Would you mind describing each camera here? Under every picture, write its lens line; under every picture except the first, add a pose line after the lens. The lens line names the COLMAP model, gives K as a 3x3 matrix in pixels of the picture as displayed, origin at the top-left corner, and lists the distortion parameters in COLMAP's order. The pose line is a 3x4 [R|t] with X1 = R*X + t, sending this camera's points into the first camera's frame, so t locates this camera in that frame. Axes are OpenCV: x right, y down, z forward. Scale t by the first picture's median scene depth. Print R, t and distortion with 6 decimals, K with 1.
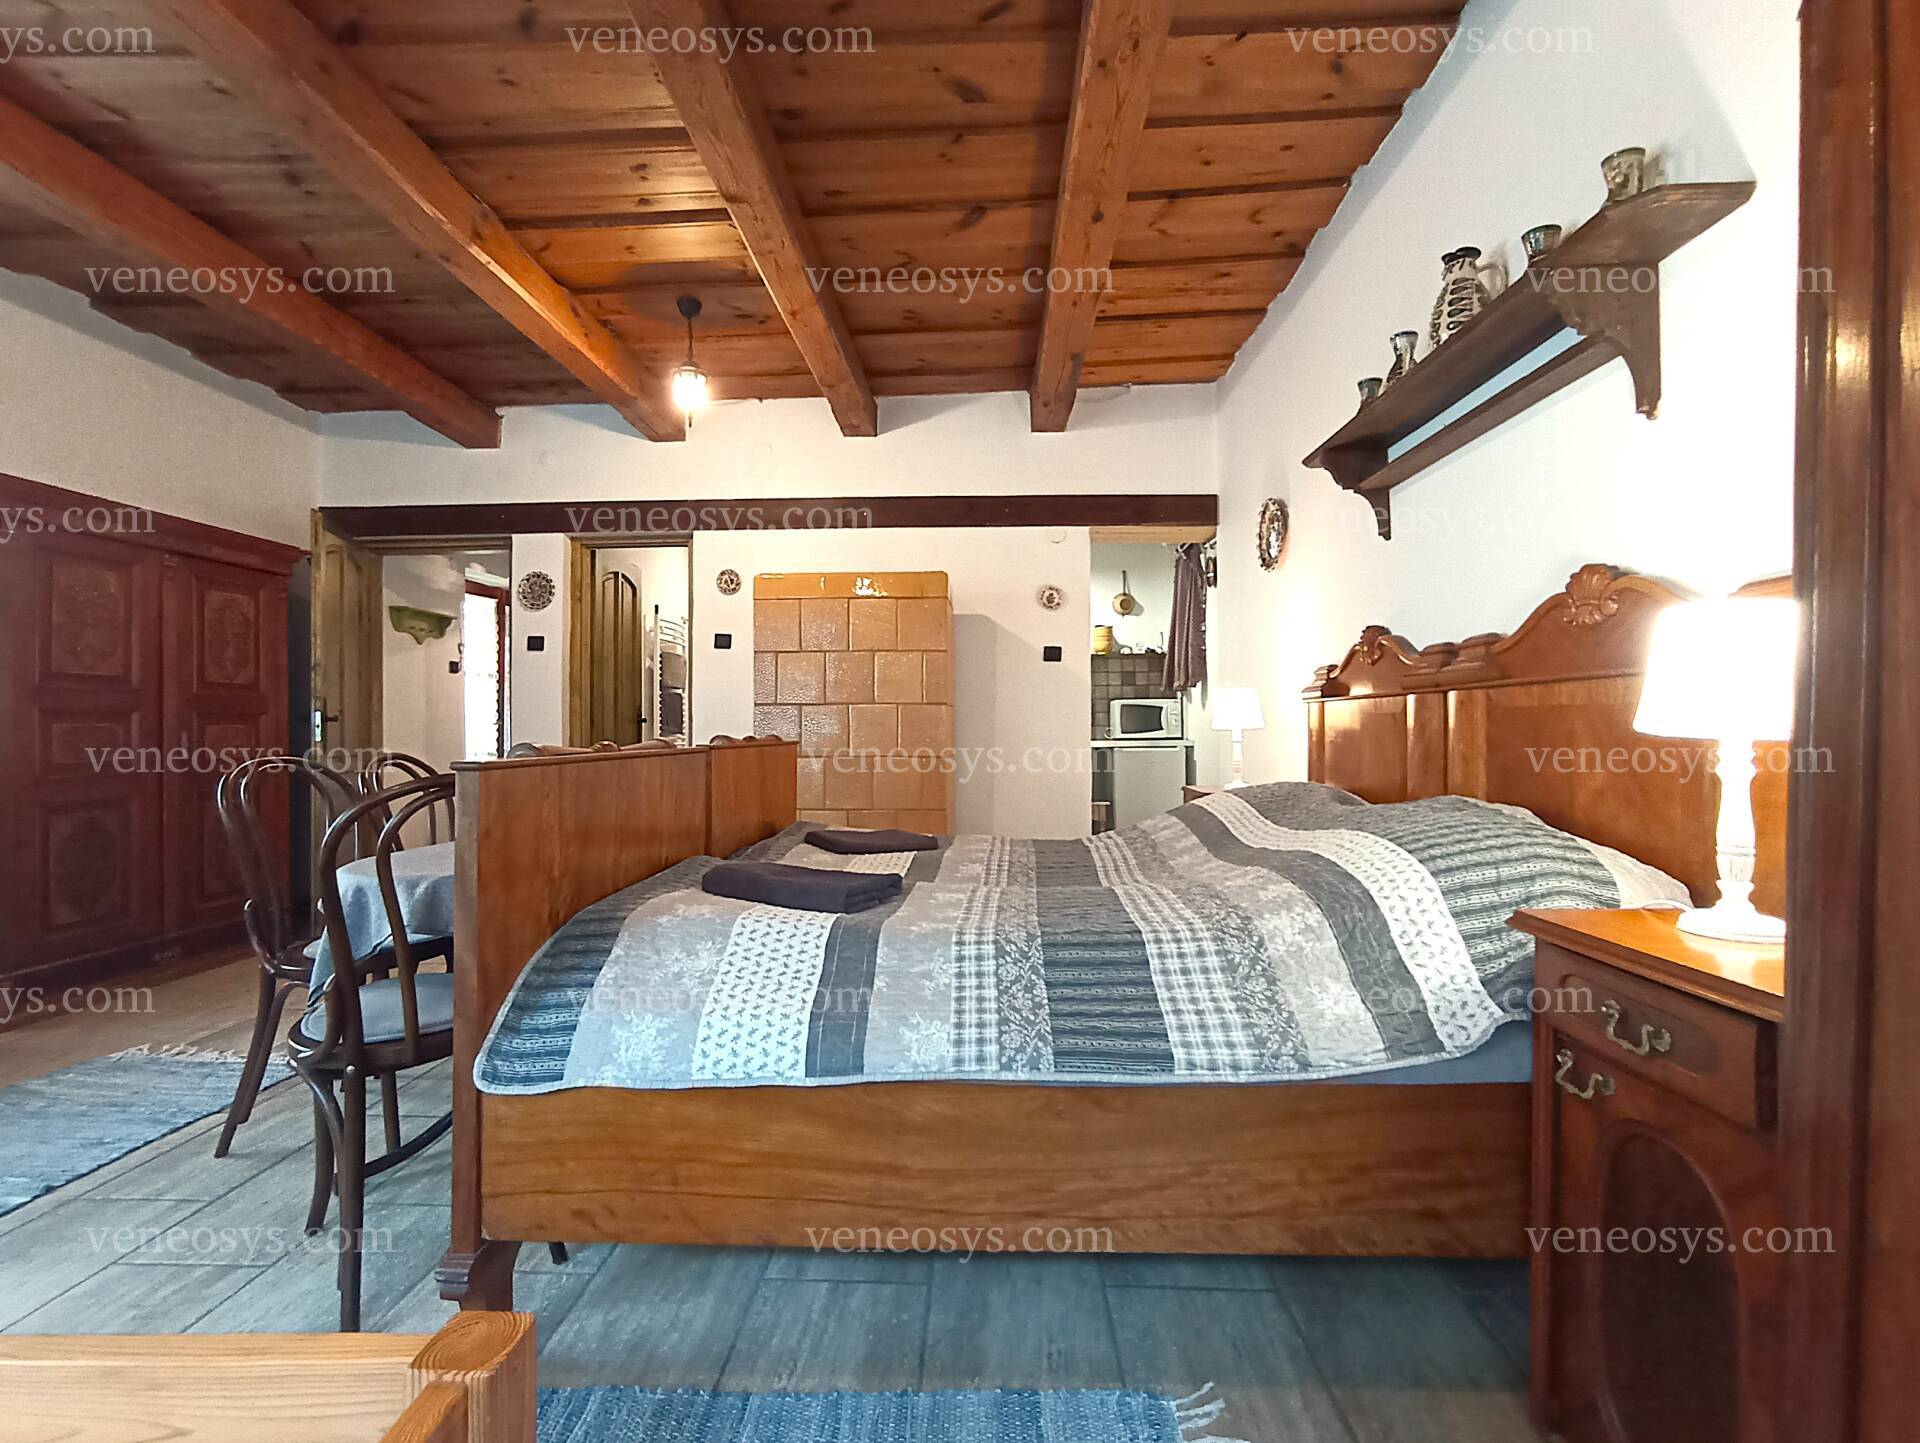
lens RADIAL K [[870.9, 0, 960.0], [0, 870.9, 721.5], [0, 0, 1]] dist [-0.002098, -0.000072]
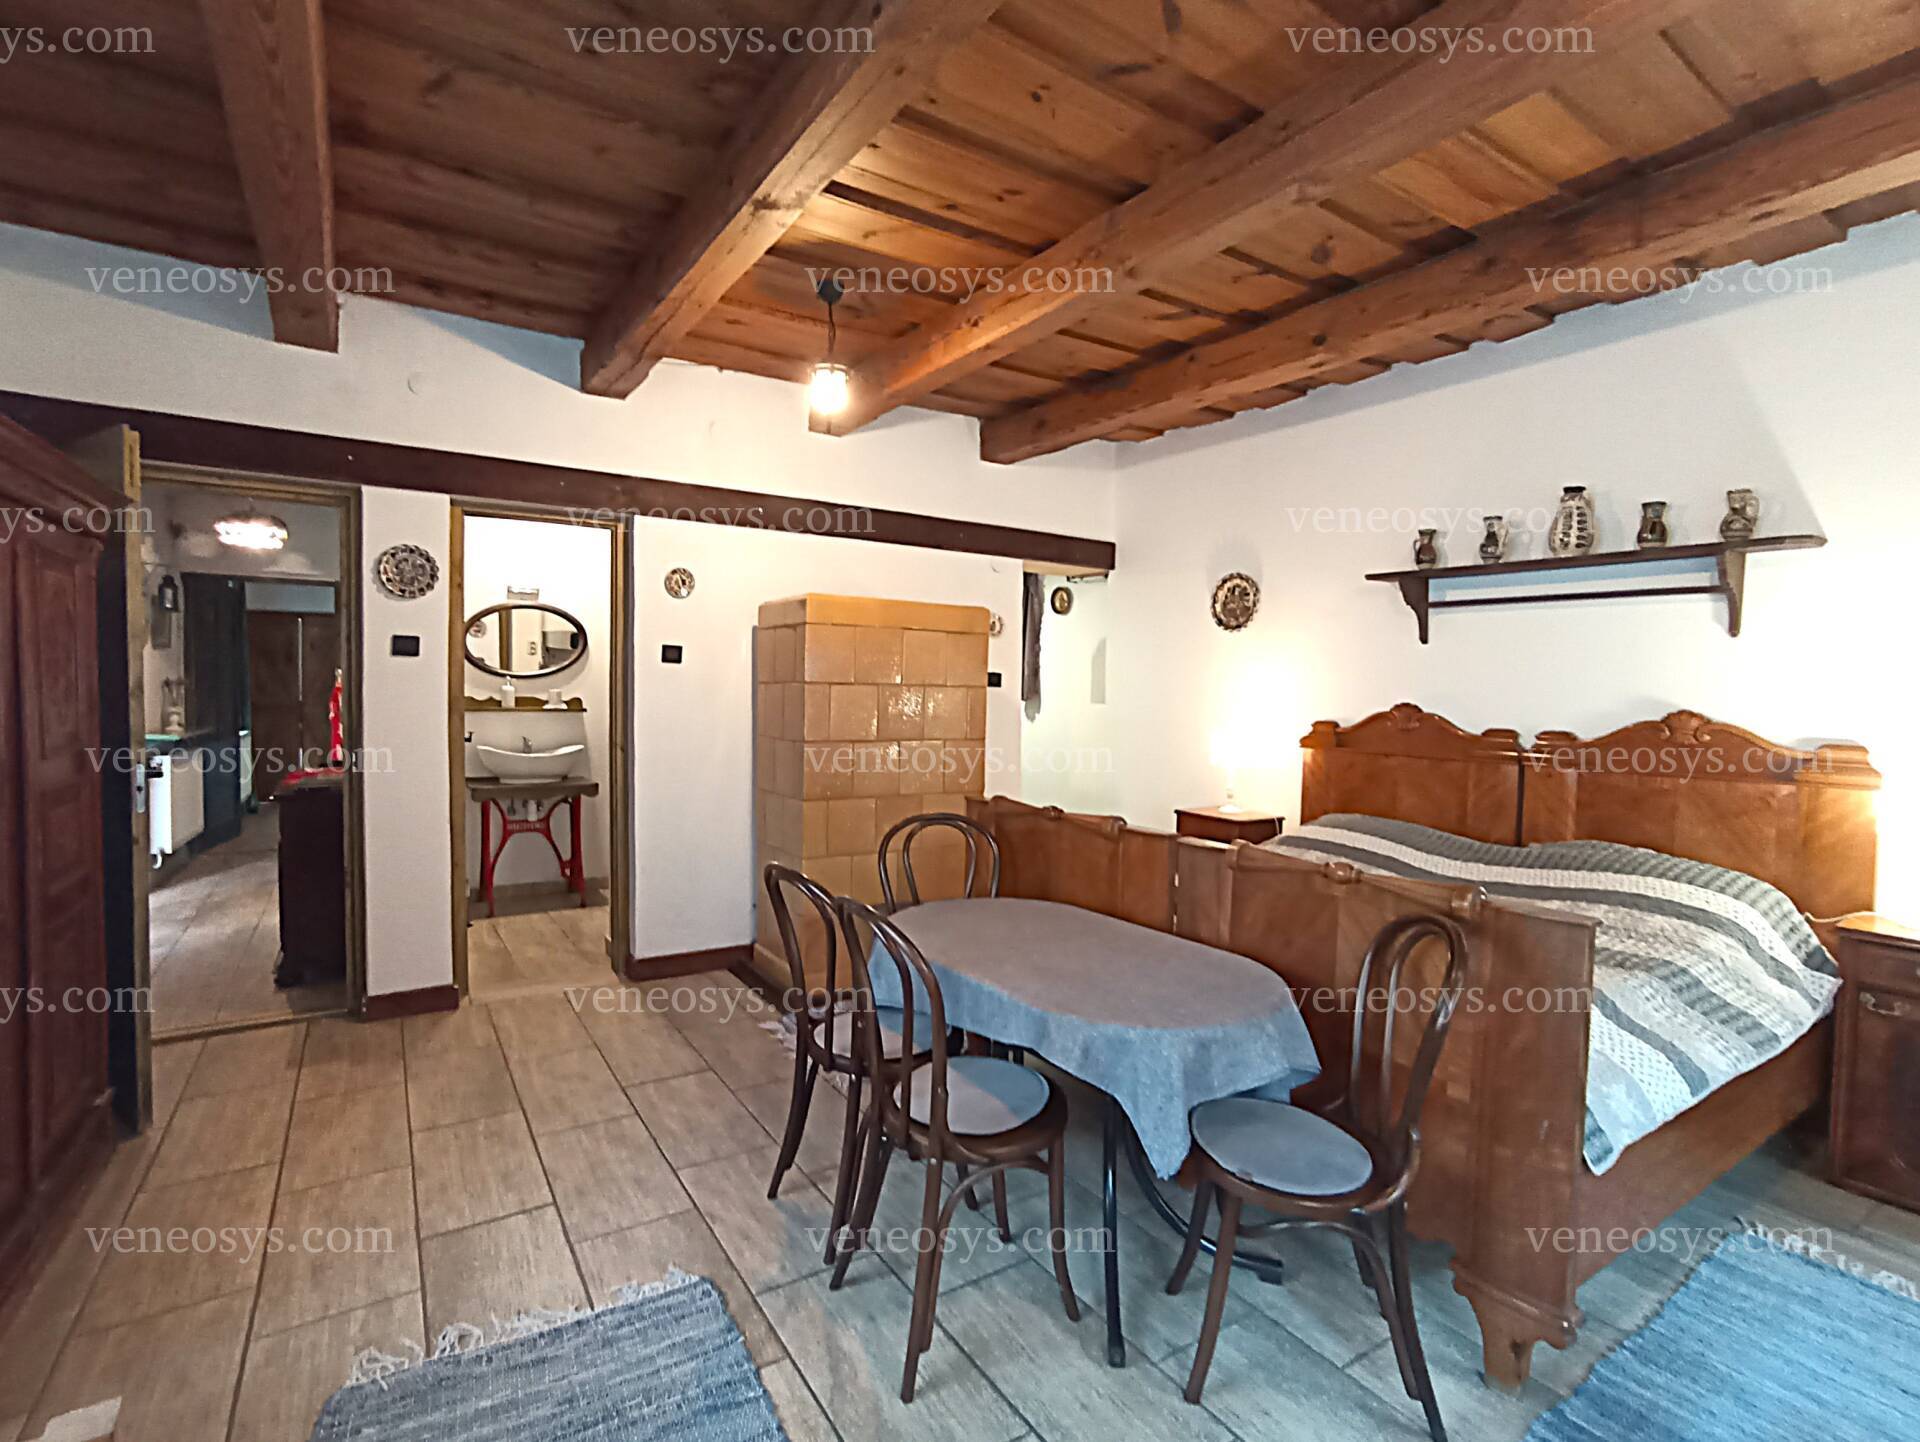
lens RADIAL K [[911.8, 0, 960.0], [0, 911.8, 721.0], [0, 0, 1]] dist [-0.047634, 0.024295]
pose [[0.813689, -0.001481, 0.581299, -0.552411], [-0.025941, 0.998908, 0.038856, -0.069498], [-0.580722, -0.046697, 0.812762, 0.140645]]
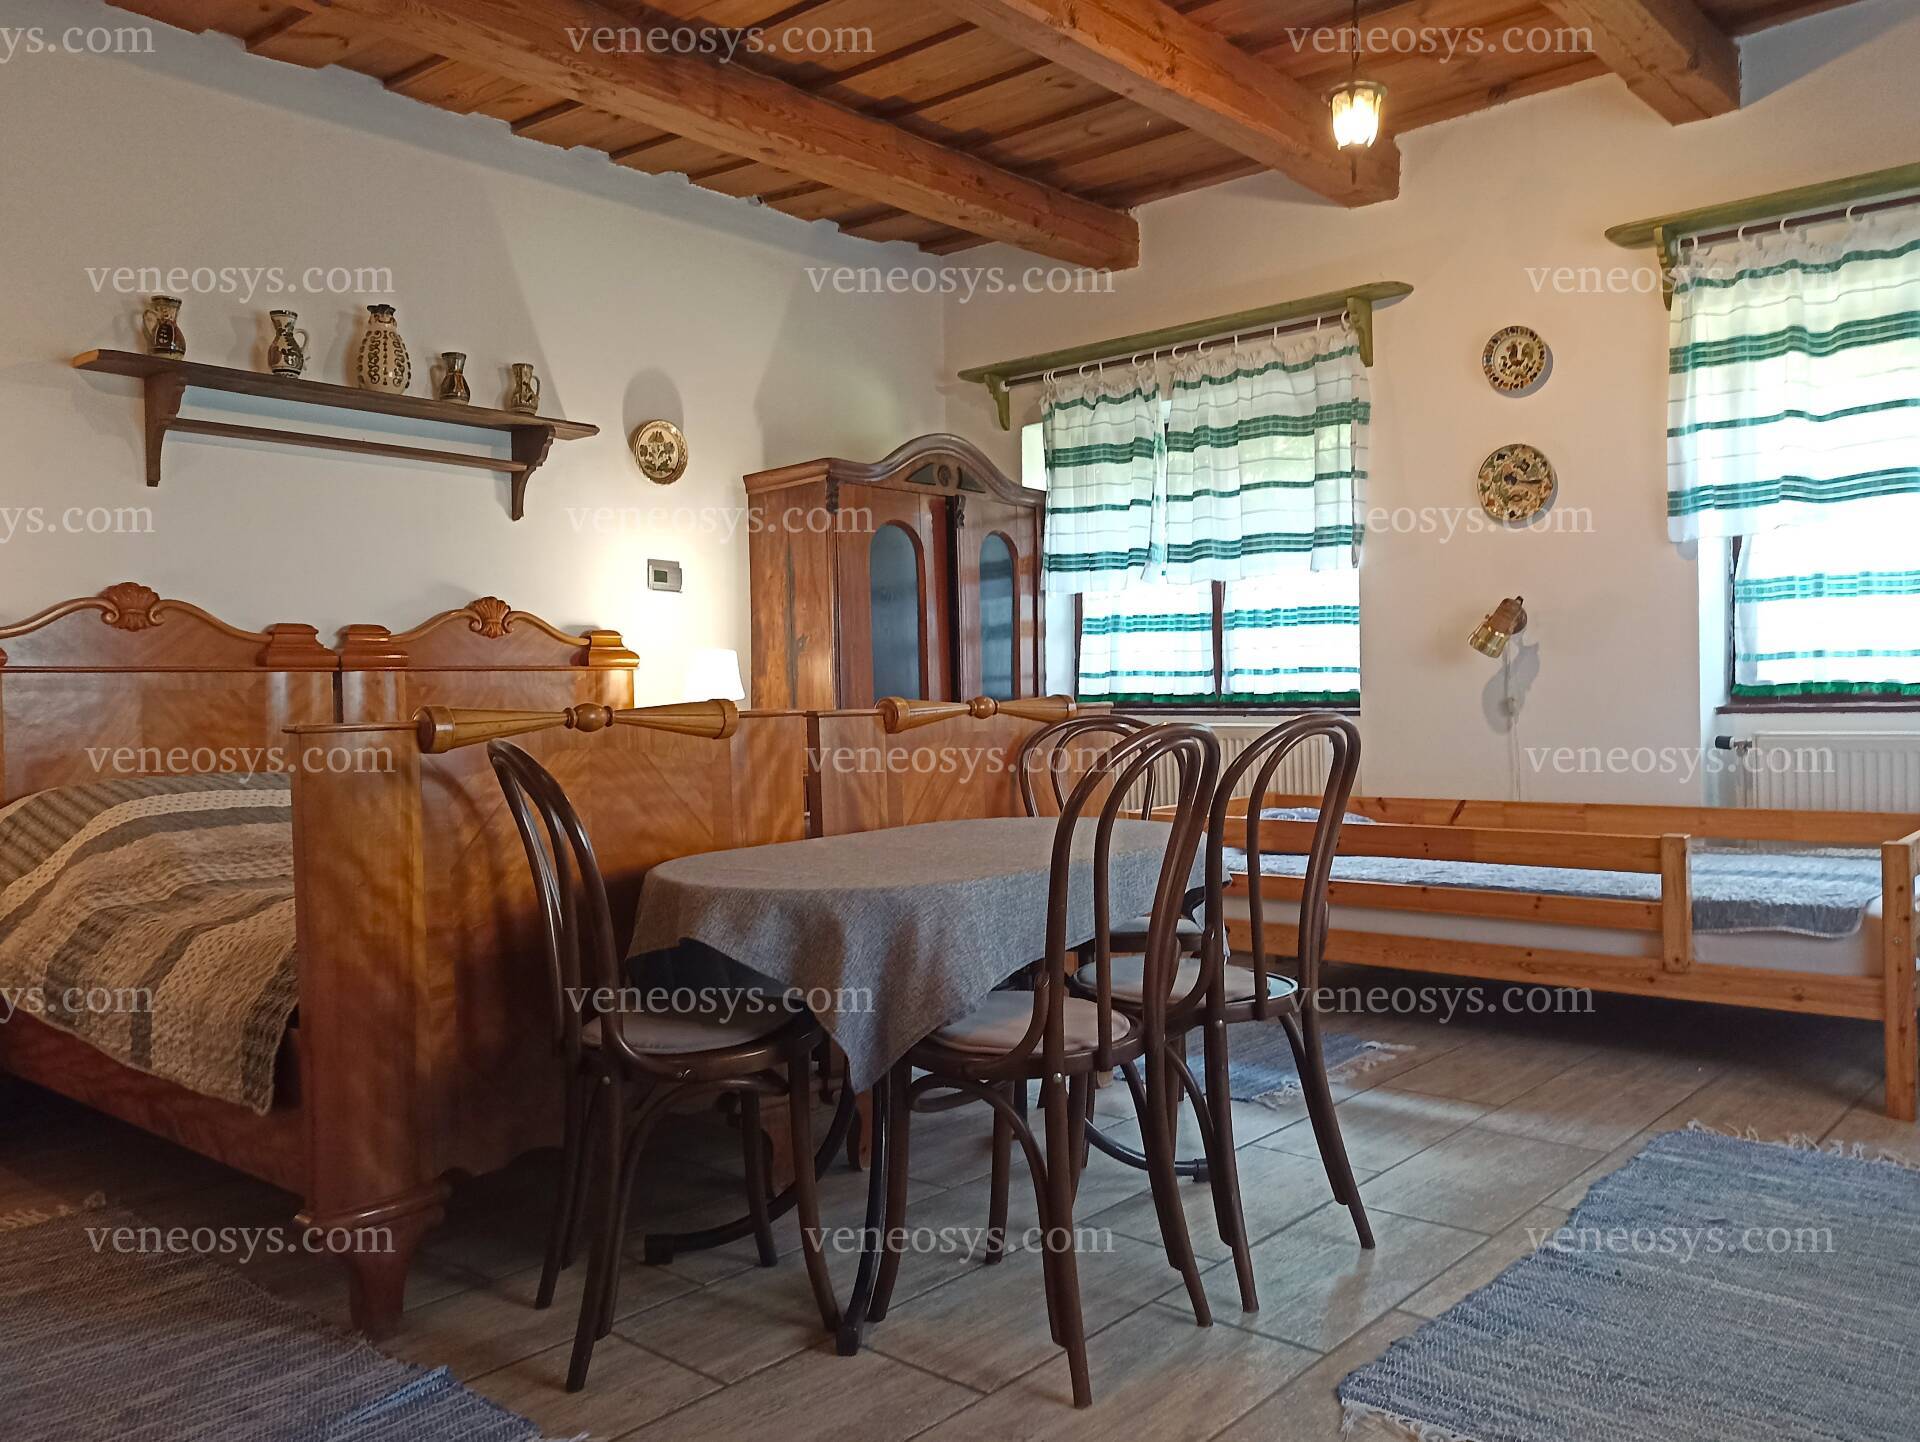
lens RADIAL K [[1446.3, 0, 1010.3], [0, 1446.3, 719.6], [0, 0, 1]] dist [0.045352, -0.071984]
pose [[-0.788370, 0.010101, 0.615118, -0.587360], [0.022300, 0.999677, 0.012165, 0.007560], [-0.614797, 0.023307, -0.788341, 0.881957]]
